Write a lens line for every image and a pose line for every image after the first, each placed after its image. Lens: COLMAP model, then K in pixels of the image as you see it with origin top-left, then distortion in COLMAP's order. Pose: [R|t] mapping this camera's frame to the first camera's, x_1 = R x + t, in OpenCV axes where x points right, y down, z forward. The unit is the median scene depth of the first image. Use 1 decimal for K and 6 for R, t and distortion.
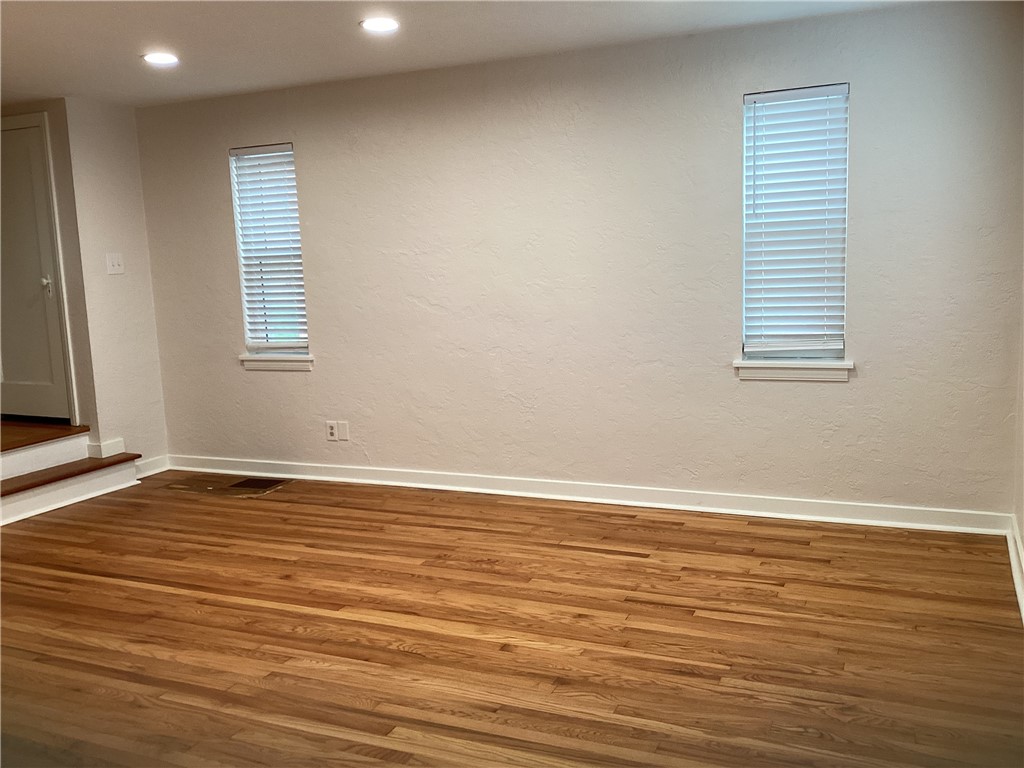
lens RADIAL K [[924.0, 0, 504.3], [0, 924.0, 378.5], [0, 0, 1]] dist [0.154084, -0.293892]
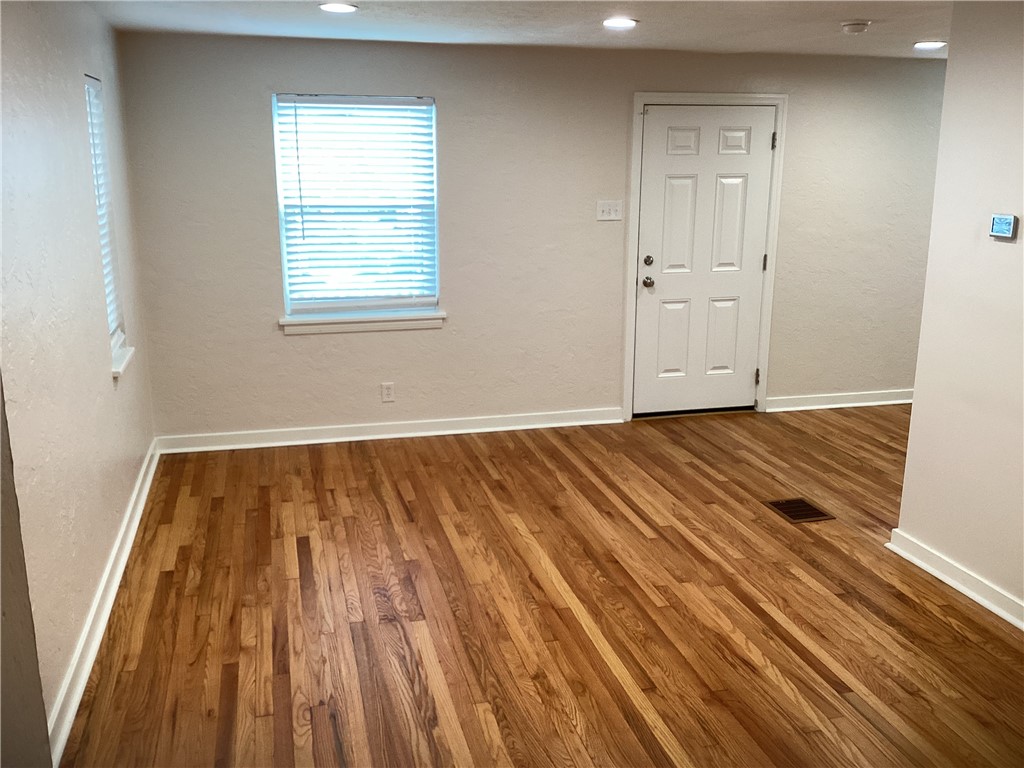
lens RADIAL K [[924.0, 0, 504.3], [0, 924.0, 378.5], [0, 0, 1]] dist [0.154084, -0.293892]
pose [[-0.623781, -0.145560, 0.767925, -0.851436], [0.129886, 0.949539, 0.285491, -0.276672], [-0.770731, 0.277827, -0.573399, 1.526355]]
